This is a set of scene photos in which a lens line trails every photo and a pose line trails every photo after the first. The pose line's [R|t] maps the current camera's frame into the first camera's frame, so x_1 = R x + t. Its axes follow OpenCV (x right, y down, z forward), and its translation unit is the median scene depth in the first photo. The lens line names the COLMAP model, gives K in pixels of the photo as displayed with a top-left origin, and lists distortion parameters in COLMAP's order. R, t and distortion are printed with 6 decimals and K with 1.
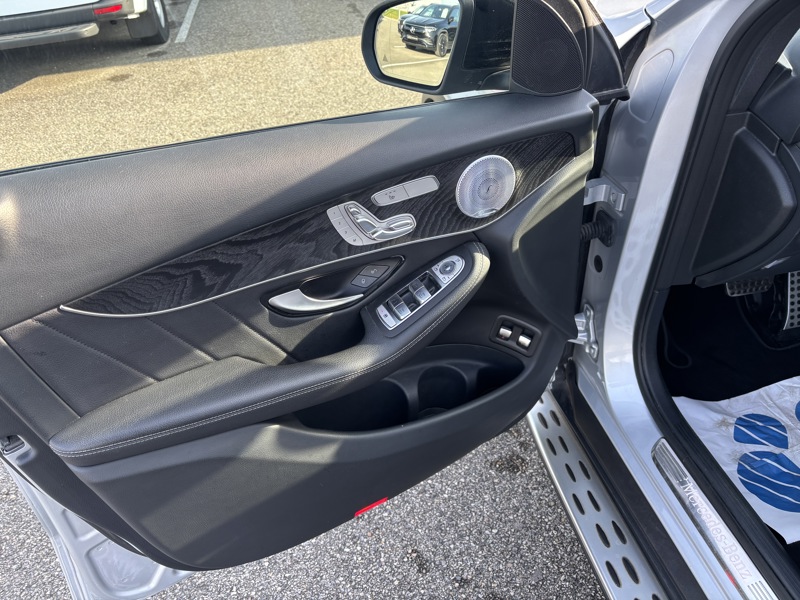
lens RADIAL K [[610.9, 0, 394.7], [0, 610.9, 299.0], [0, 0, 1]] dist [0.032020, -0.041213]
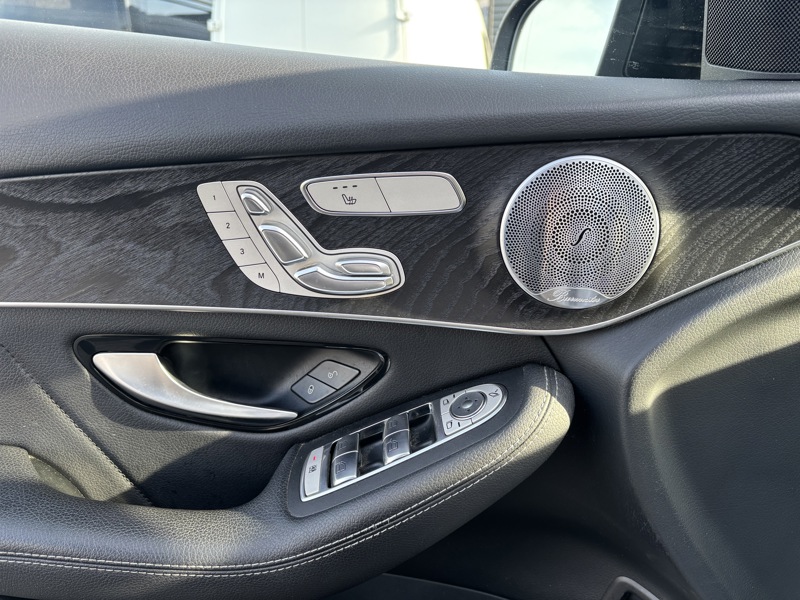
lens RADIAL K [[610.9, 0, 394.7], [0, 610.9, 299.0], [0, 0, 1]] dist [0.032020, -0.041213]
pose [[0.889125, 0.188687, -0.416957, 0.218556], [-0.316870, 0.911171, -0.263364, 0.013567], [0.330226, 0.366285, 0.869935, 0.587530]]
